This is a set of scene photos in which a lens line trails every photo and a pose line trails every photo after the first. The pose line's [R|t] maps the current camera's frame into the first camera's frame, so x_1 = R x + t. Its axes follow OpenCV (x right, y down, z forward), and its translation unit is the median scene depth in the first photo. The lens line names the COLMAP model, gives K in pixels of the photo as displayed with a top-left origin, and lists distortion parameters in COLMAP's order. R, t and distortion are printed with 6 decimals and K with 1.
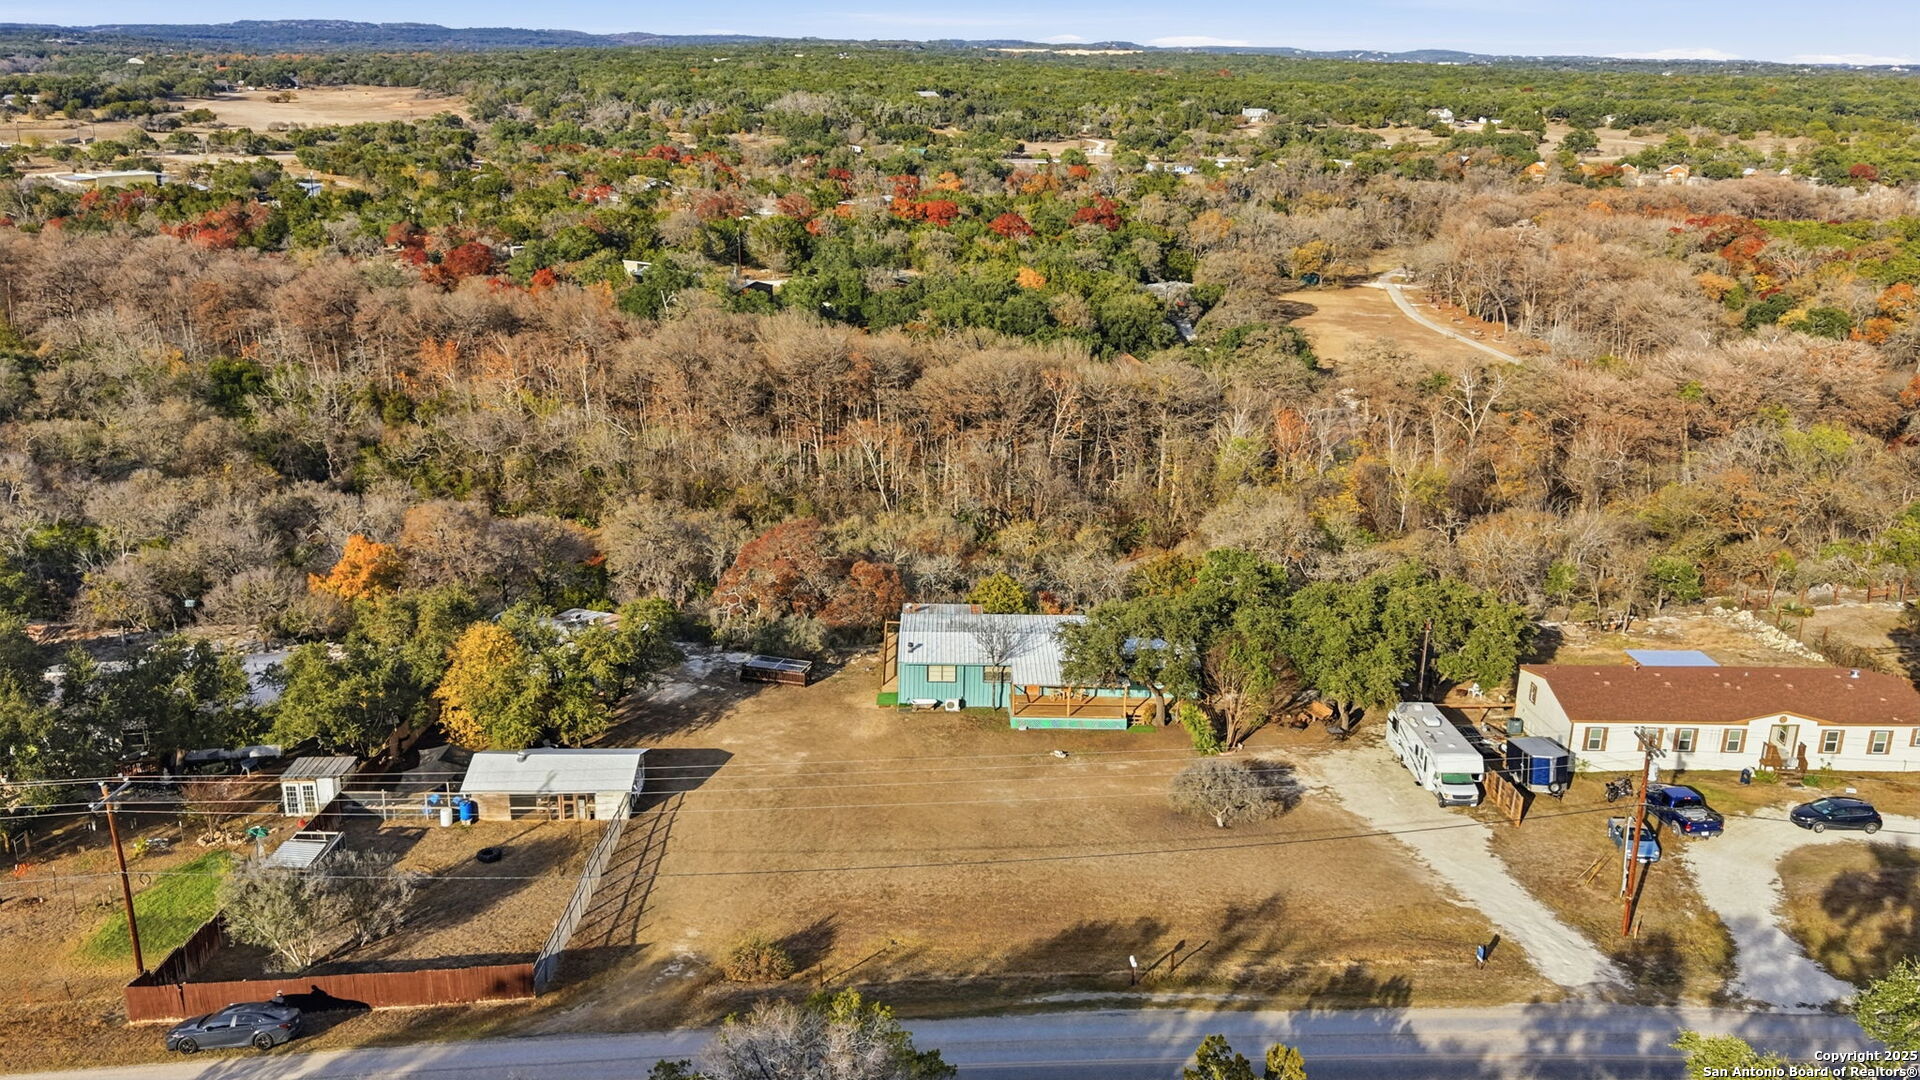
lens RADIAL K [[1541.8, 0, 953.7], [0, 1541.8, 544.8], [0, 0, 1]] dist [0.044218, -0.080942]
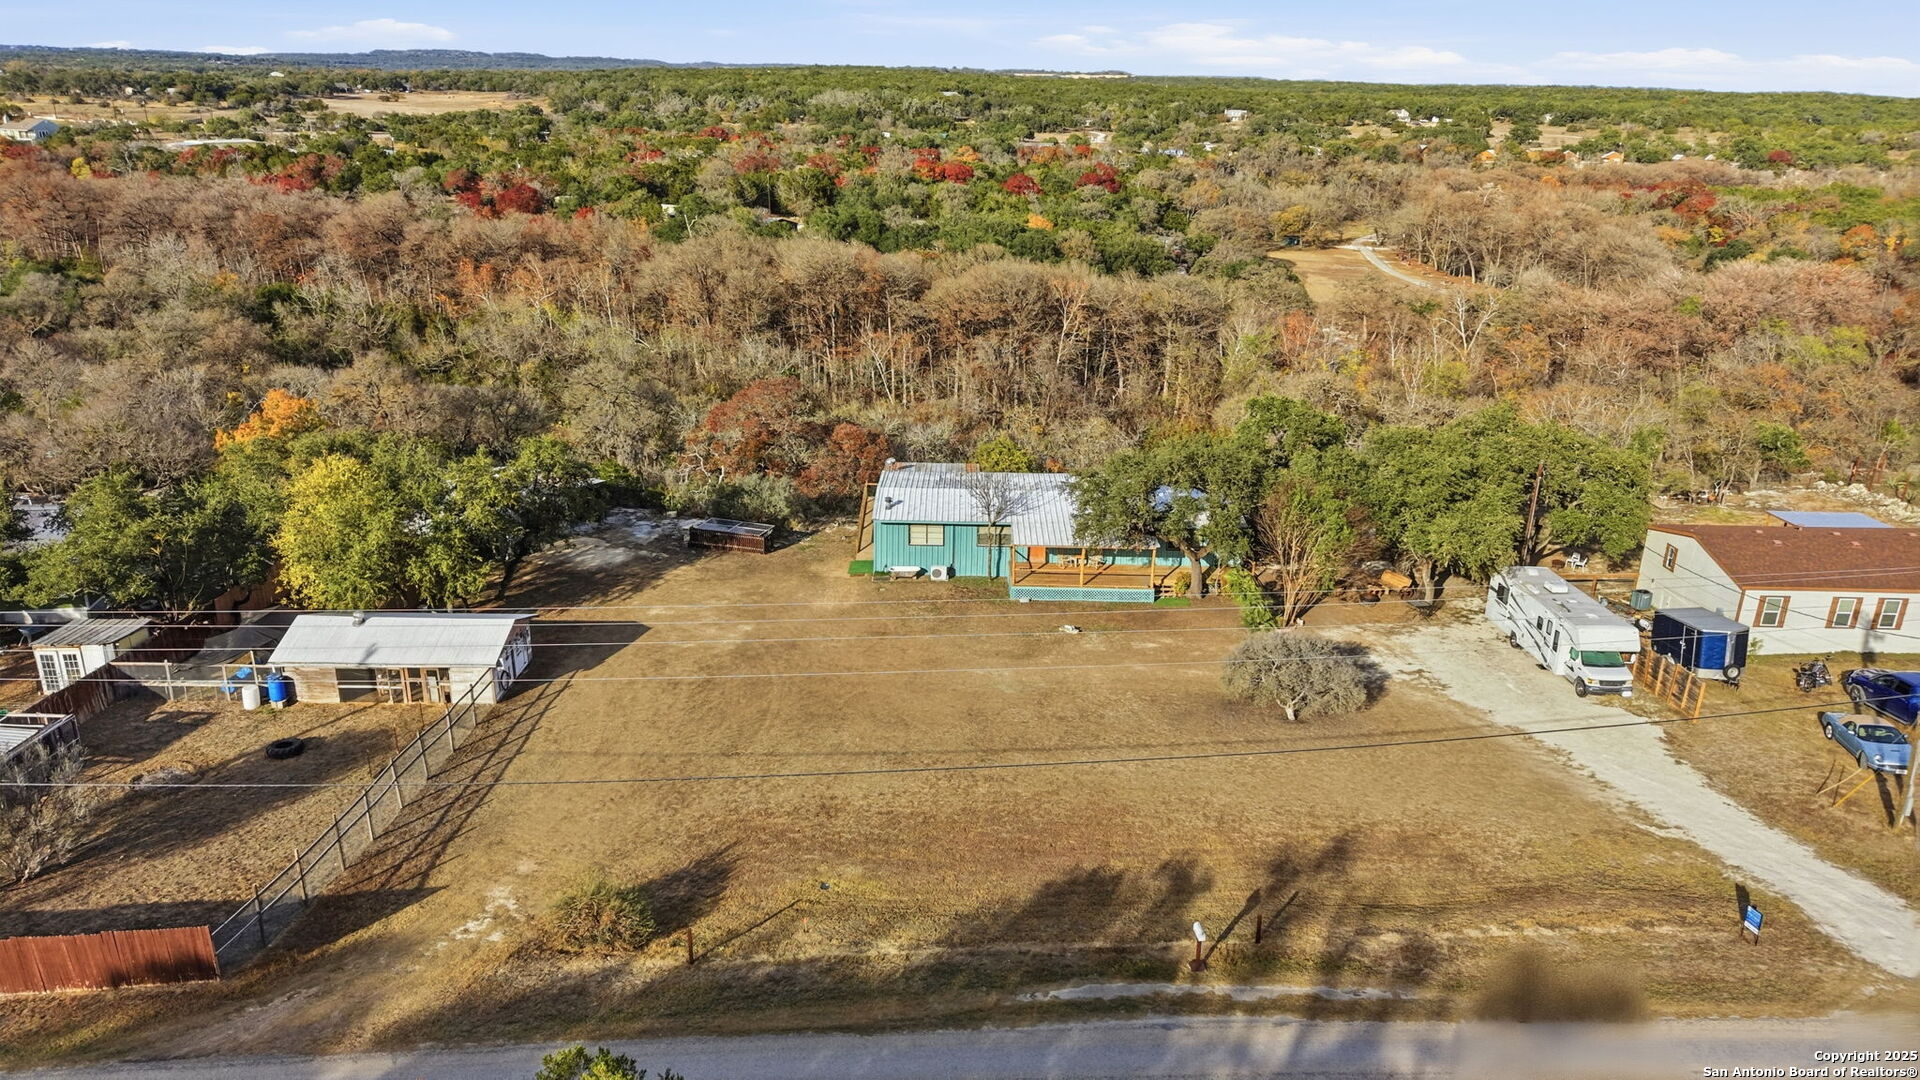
lens RADIAL K [[1287.6, 0, 953.1], [0, 1287.6, 533.4], [0, 0, 1]] dist [0.015446, -0.017575]
pose [[0.999865, 0.006700, -0.015022, 0.007035], [-0.006271, 0.999576, 0.028421, 0.026839], [0.015206, -0.028323, 0.999483, 0.134692]]
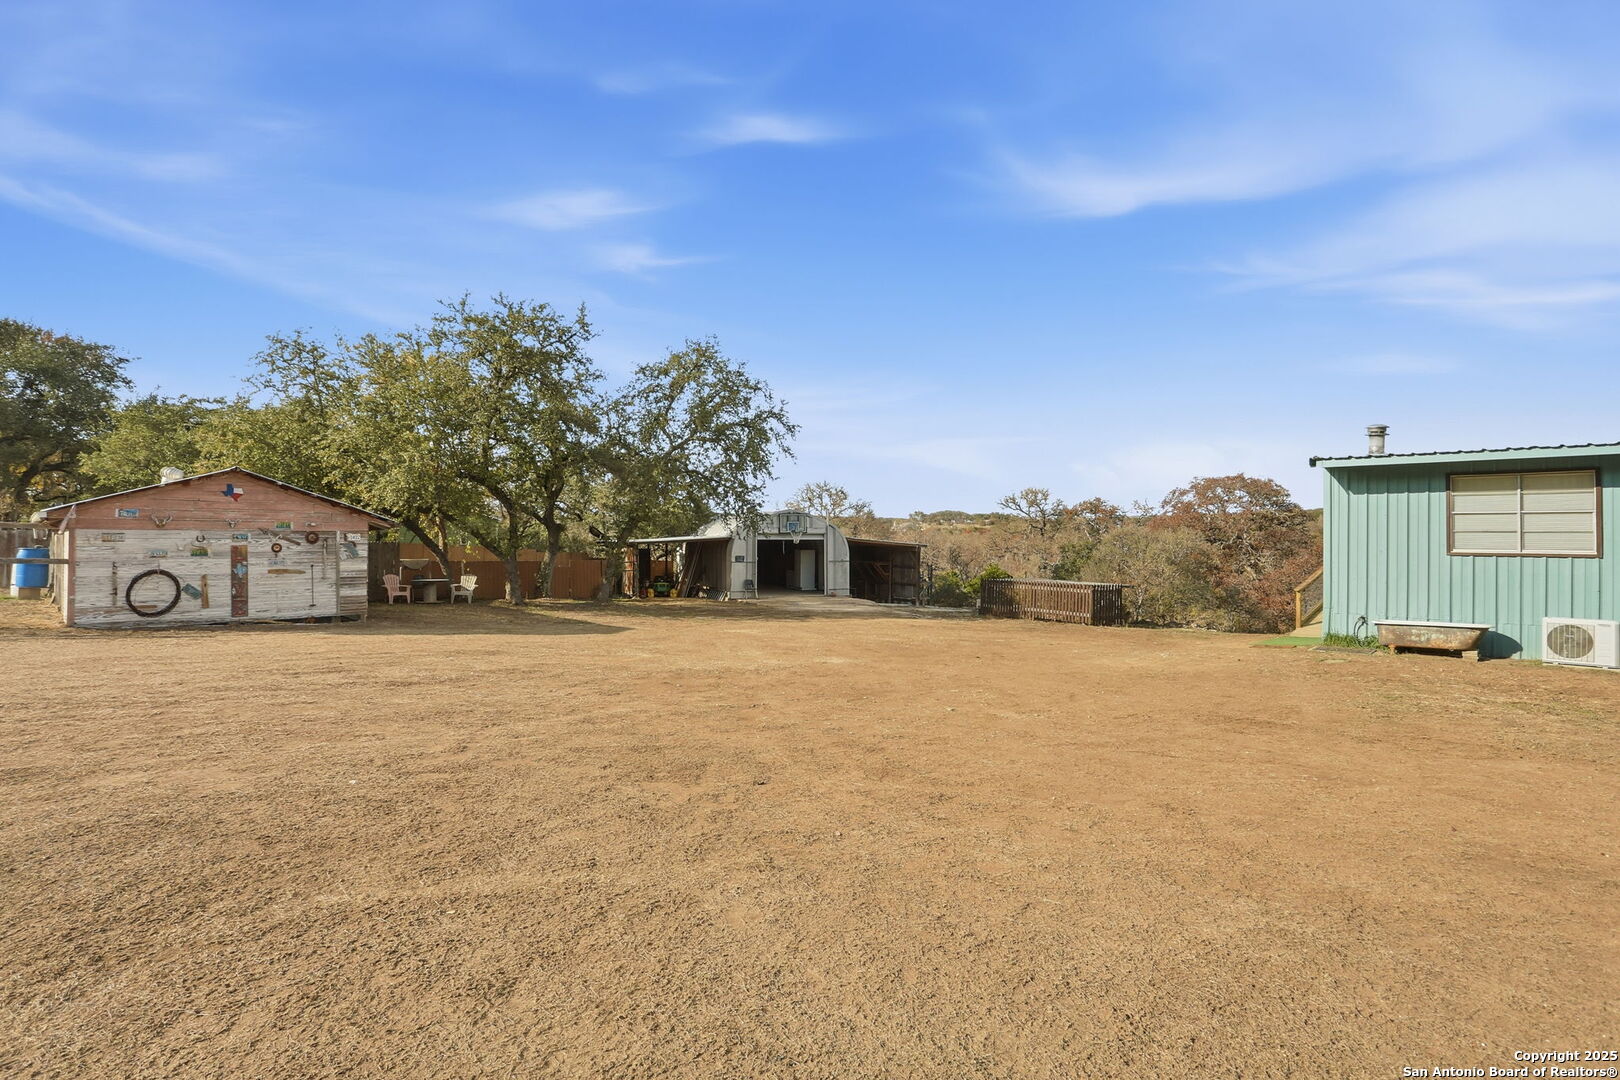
lens RADIAL K [[790.3, 0, 794.0], [0, 790.3, 547.1], [0, 0, 1]] dist [-0.042589, 0.004862]
pose [[0.698327, -0.004848, -0.715762, -0.000529], [-0.203195, 0.957495, -0.204730, 0.057793], [0.686332, 0.288408, 0.667660, 0.350783]]
